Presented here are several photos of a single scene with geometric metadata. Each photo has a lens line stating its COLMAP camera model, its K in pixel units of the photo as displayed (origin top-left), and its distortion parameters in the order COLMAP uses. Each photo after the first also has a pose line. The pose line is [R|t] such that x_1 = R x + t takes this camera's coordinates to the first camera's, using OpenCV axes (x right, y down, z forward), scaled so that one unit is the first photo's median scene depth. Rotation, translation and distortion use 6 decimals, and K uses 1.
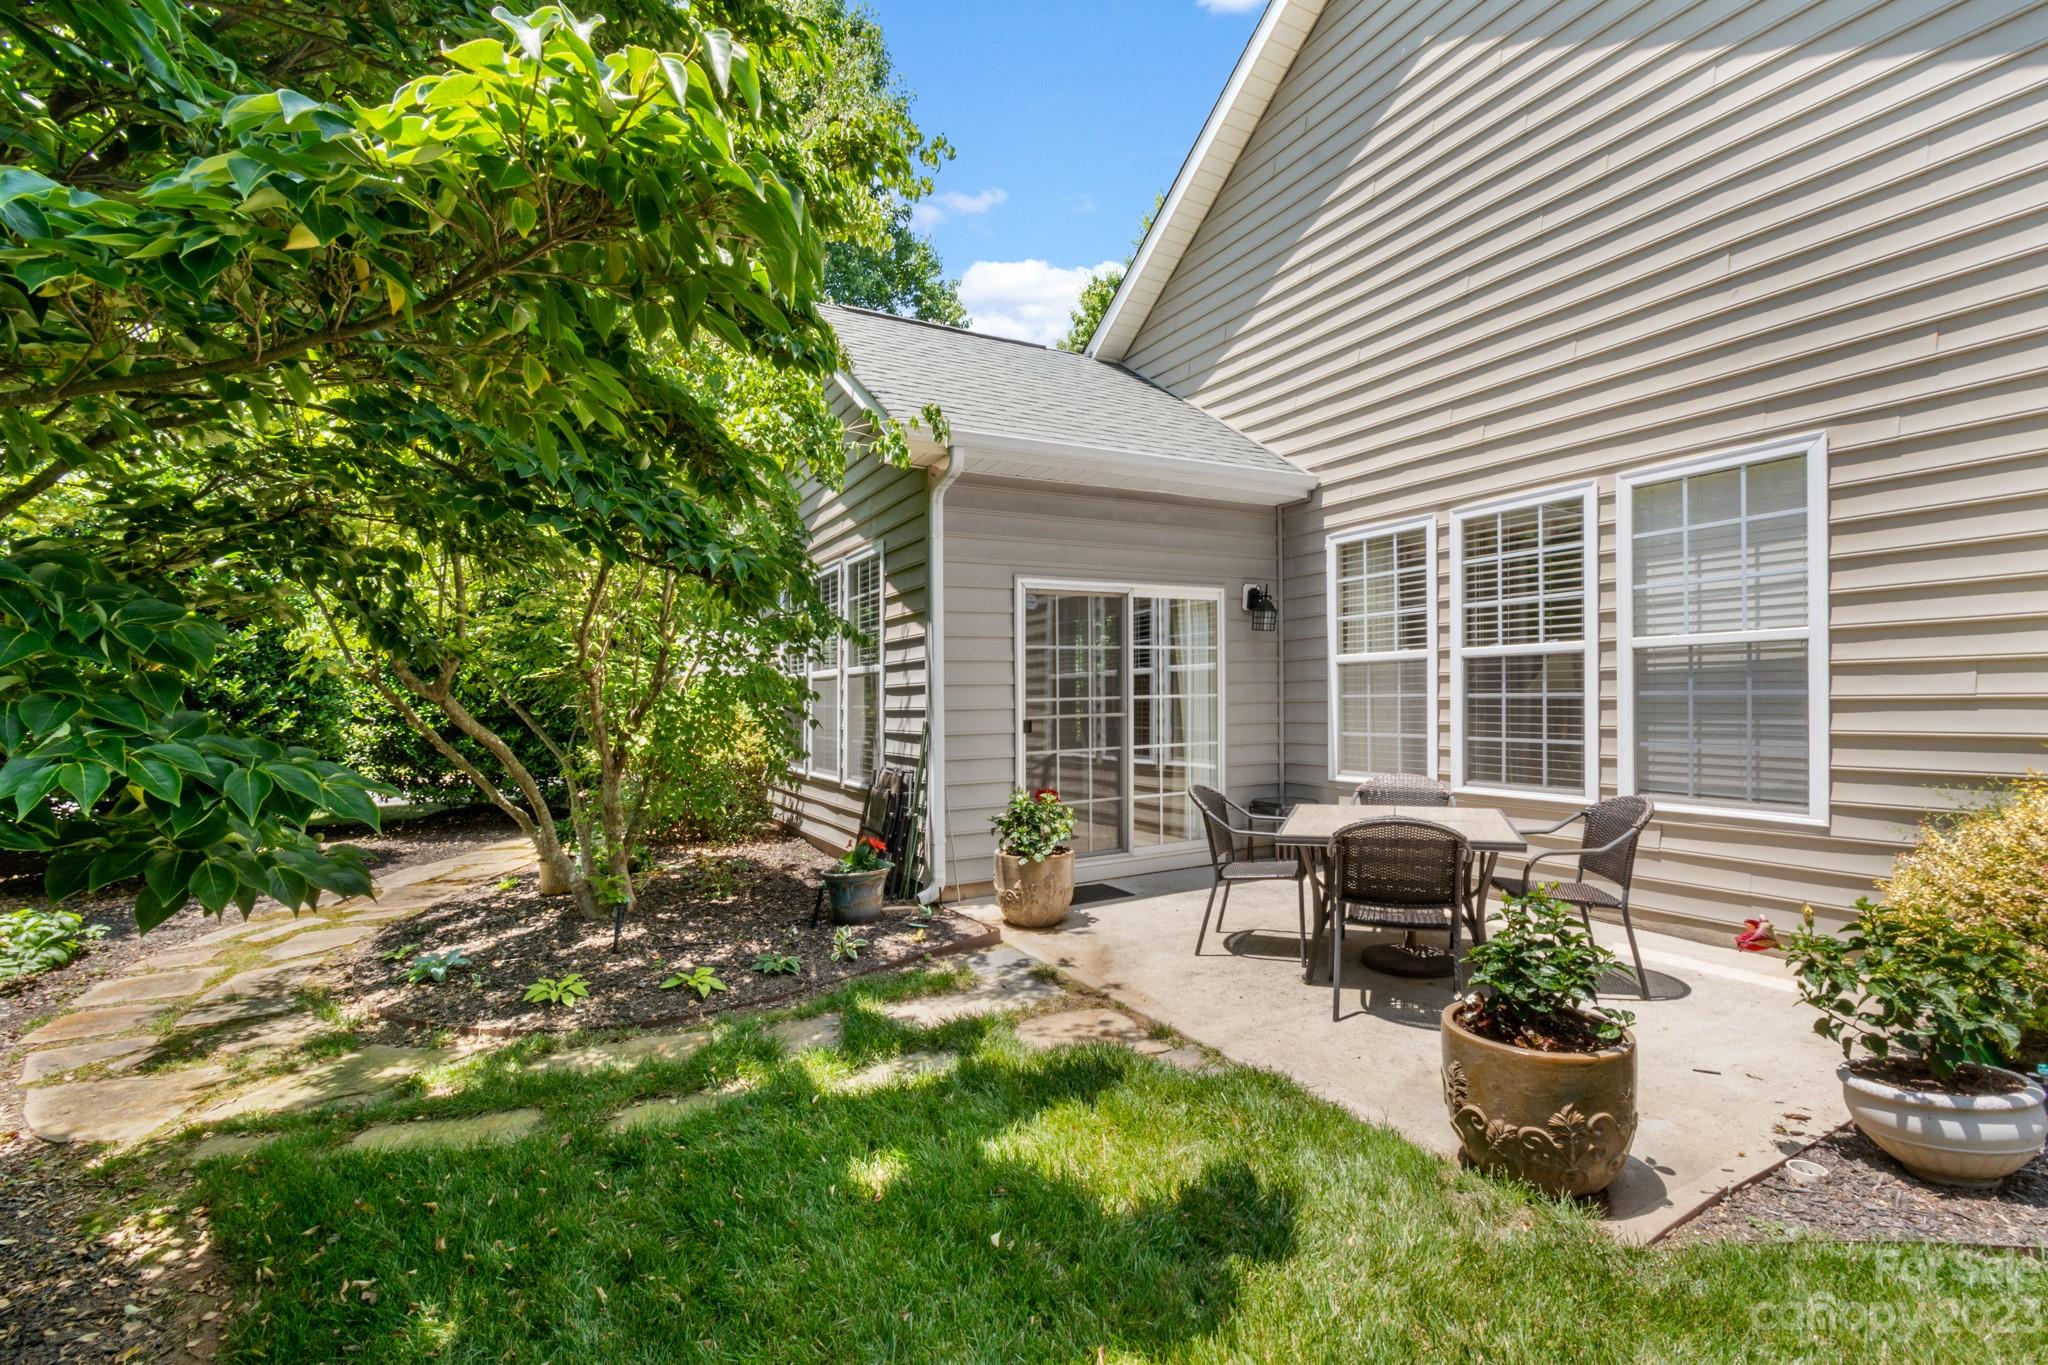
lens RADIAL K [[941.3, 0, 1012.6], [0, 941.3, 707.0], [0, 0, 1]] dist [0.001425, -0.000302]
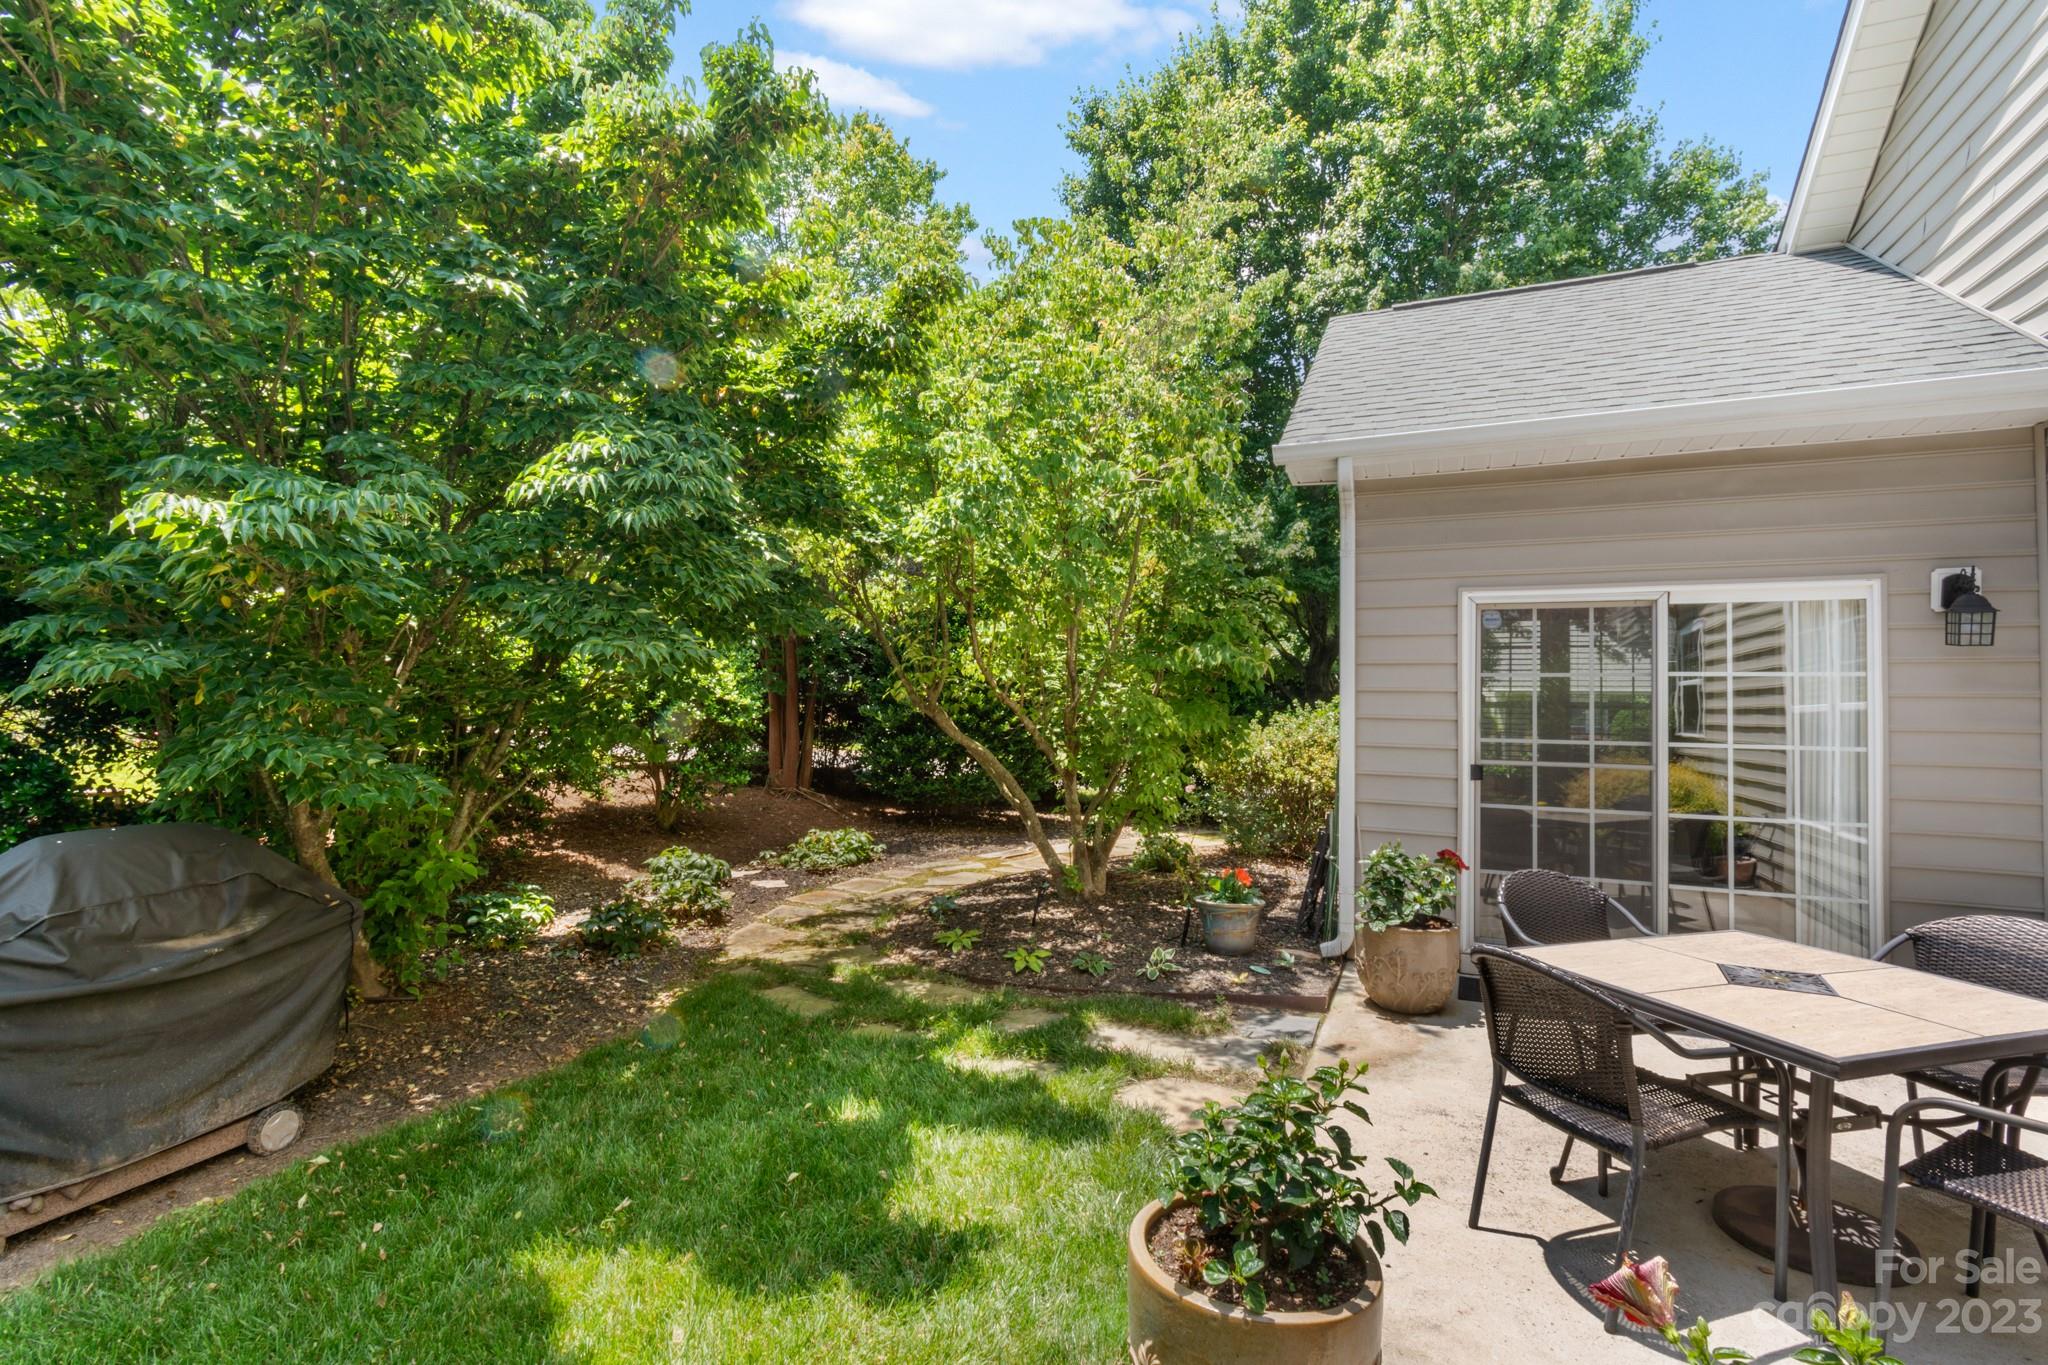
lens RADIAL K [[941.3, 0, 1012.6], [0, 941.3, 707.0], [0, 0, 1]] dist [0.001425, -0.000302]
pose [[0.595658, 0.030659, -0.802653, 0.435322], [-0.045015, 0.998975, 0.004752, -0.022310], [0.801976, 0.033301, 0.596427, 0.196076]]
